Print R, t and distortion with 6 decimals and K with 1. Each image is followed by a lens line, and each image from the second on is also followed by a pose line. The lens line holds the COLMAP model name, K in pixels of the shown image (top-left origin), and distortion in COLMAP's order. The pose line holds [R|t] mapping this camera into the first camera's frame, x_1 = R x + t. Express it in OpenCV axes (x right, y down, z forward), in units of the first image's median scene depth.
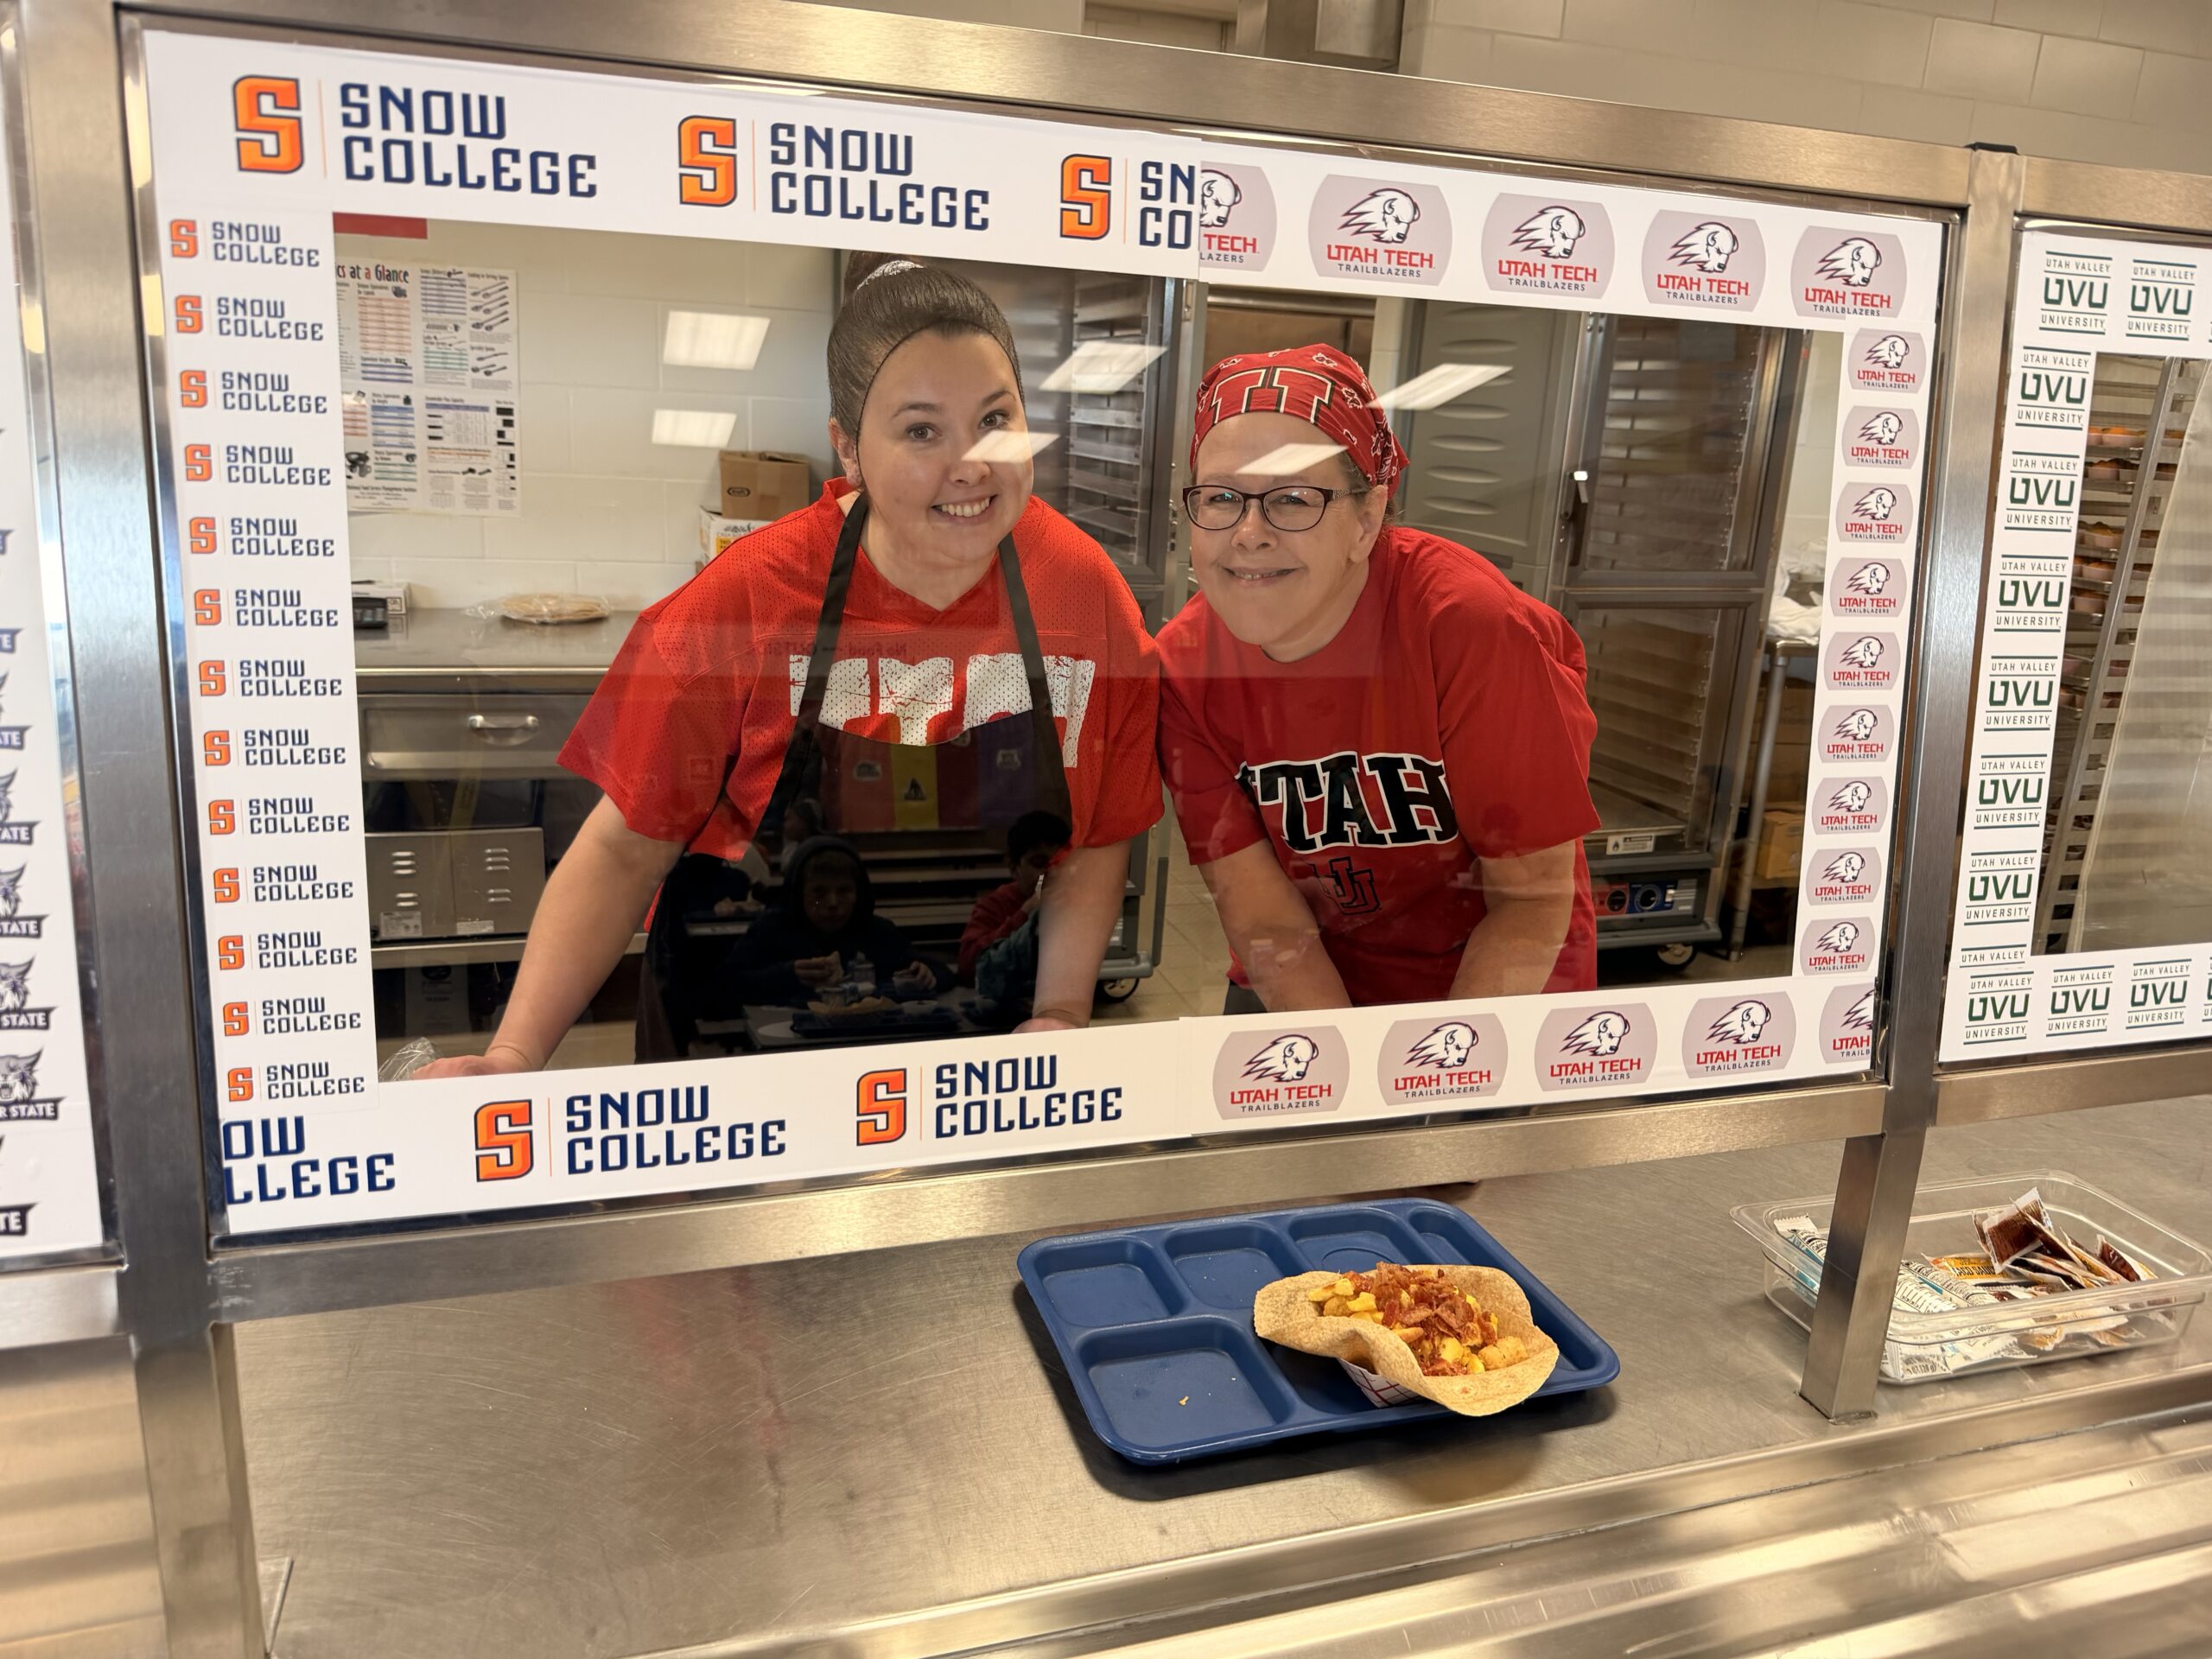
lens RADIAL K [[1571.8, 0, 1103.8], [0, 1571.8, 823.7], [0, 0, 1]] dist [-0.004319, -0.000993]
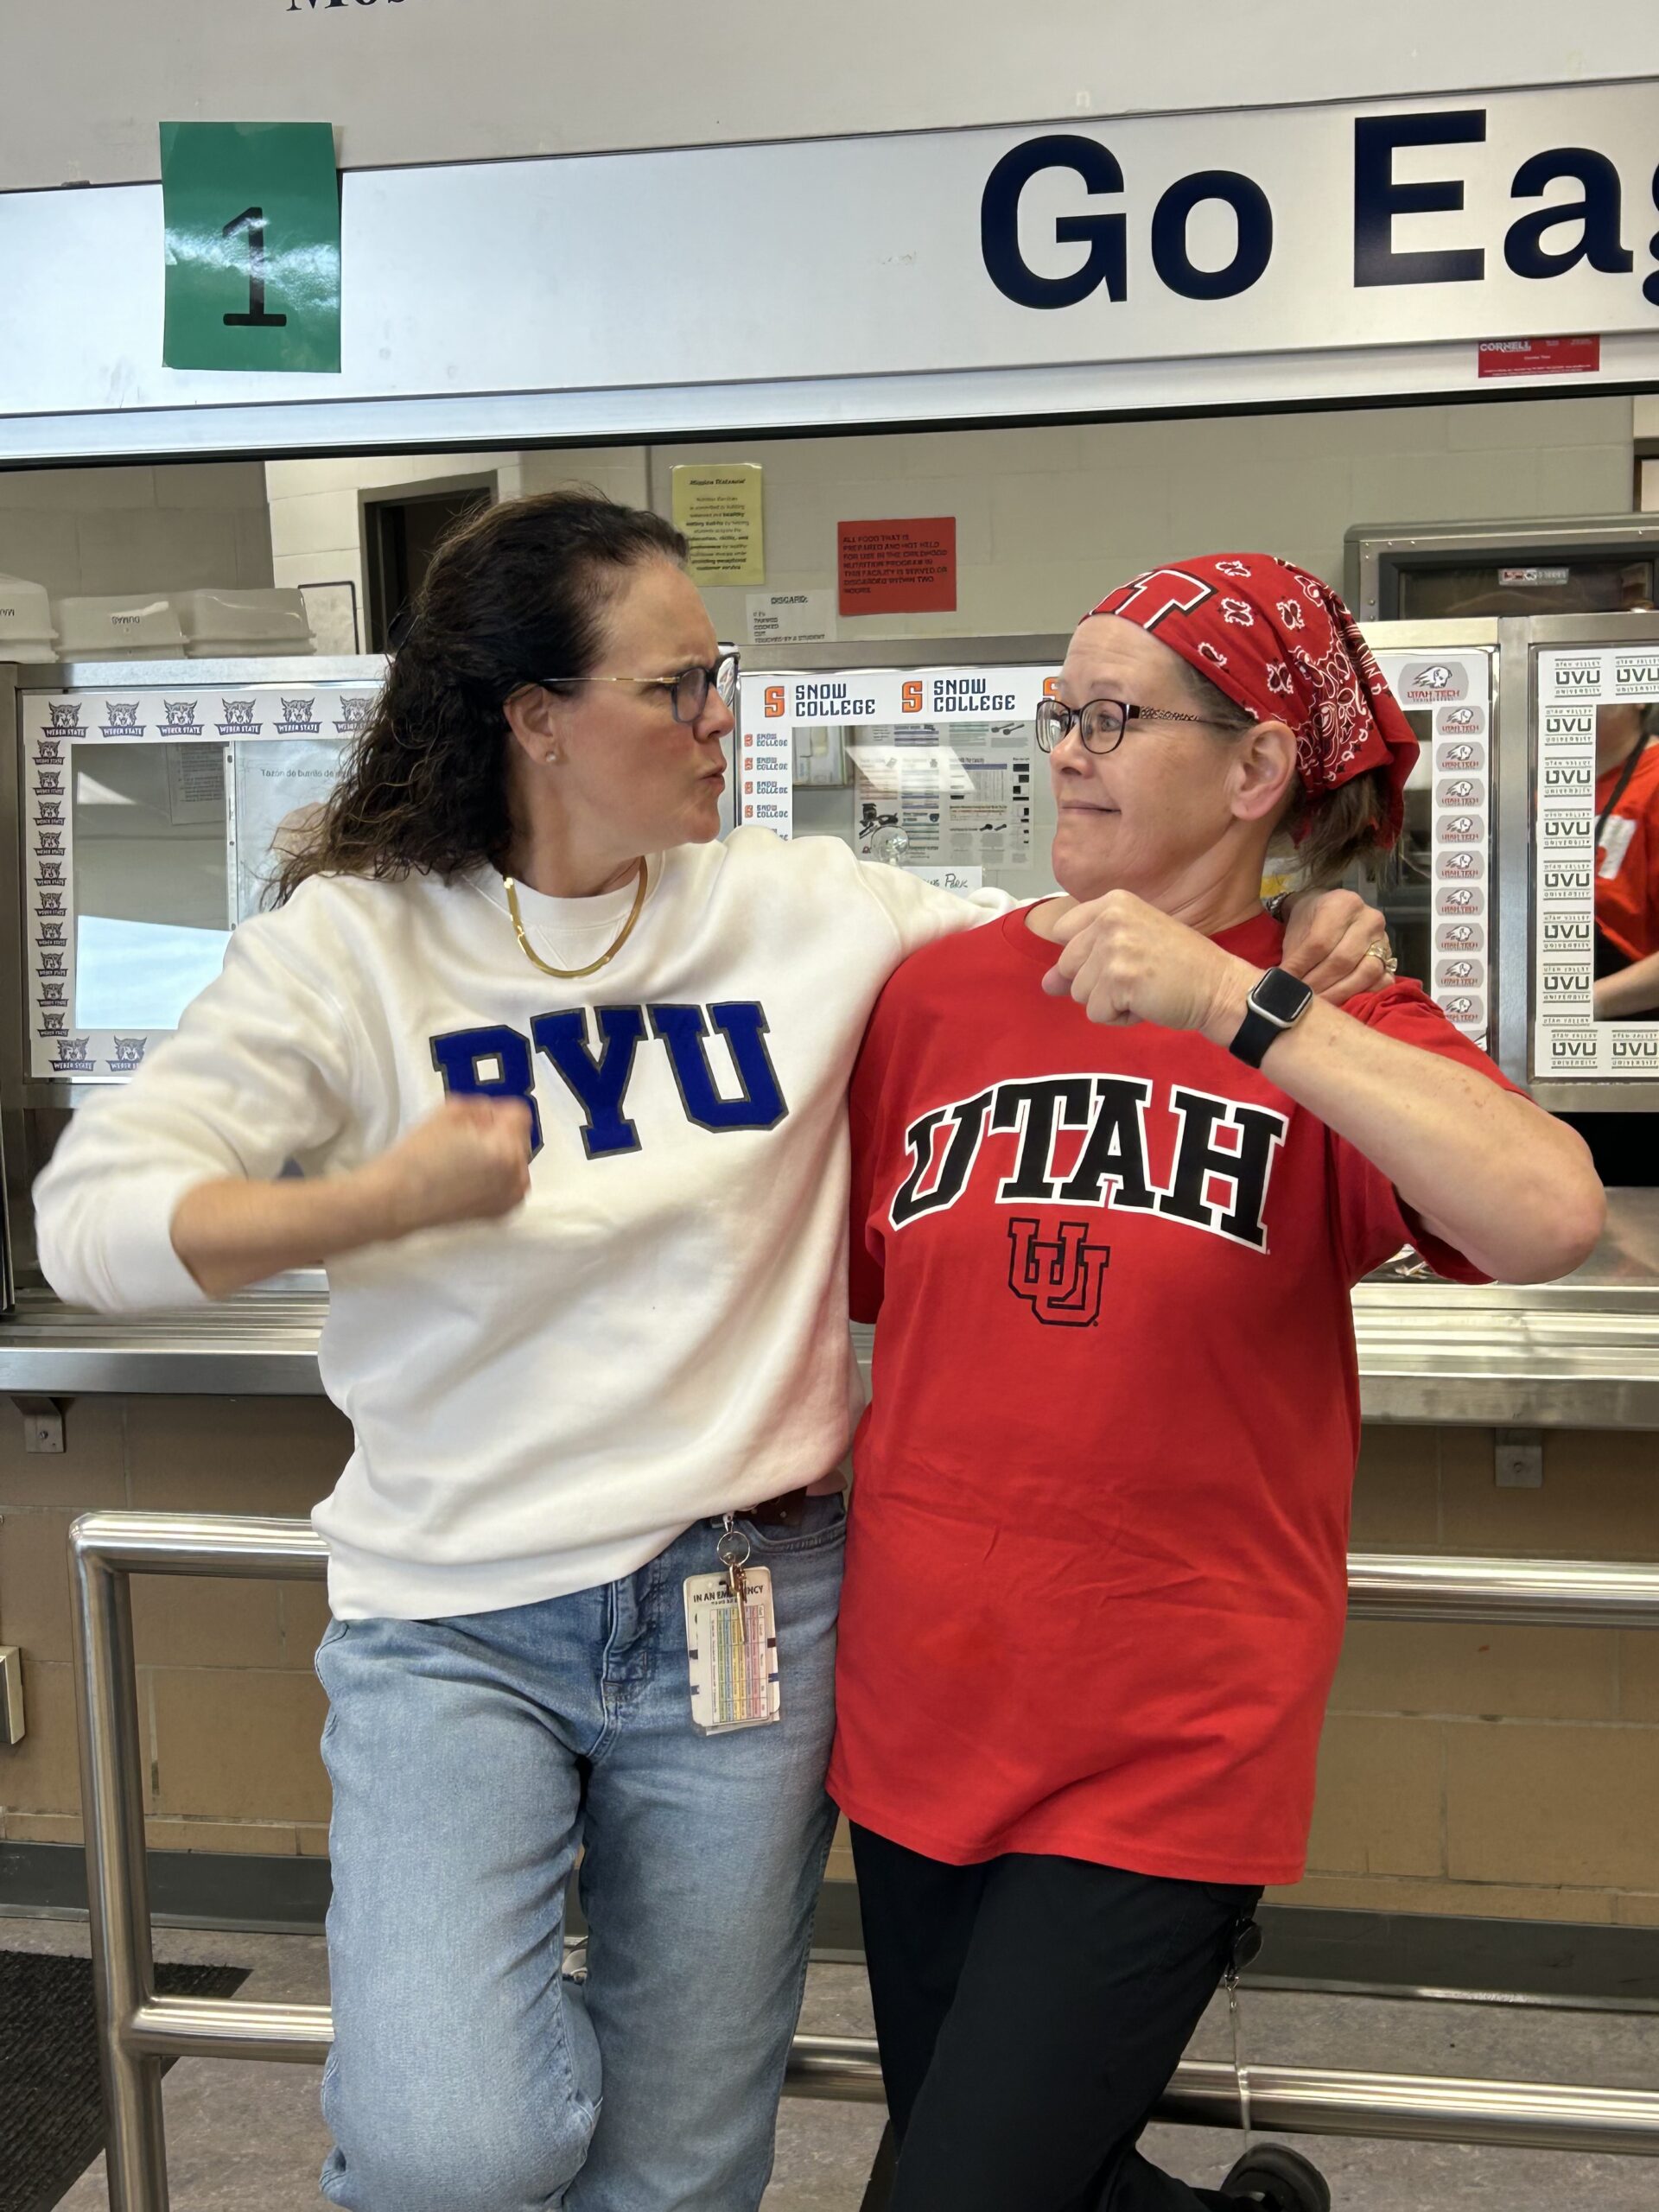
lens RADIAL K [[2827.0, 0, 828.5], [0, 2827.0, 1106.5], [0, 0, 1]] dist [-0.006648, 0.000000]
pose [[0.881504, -0.008444, -0.472100, 0.374171], [-0.048753, 0.992869, -0.108789, 0.161827], [0.469652, 0.118914, 0.874806, -0.638524]]
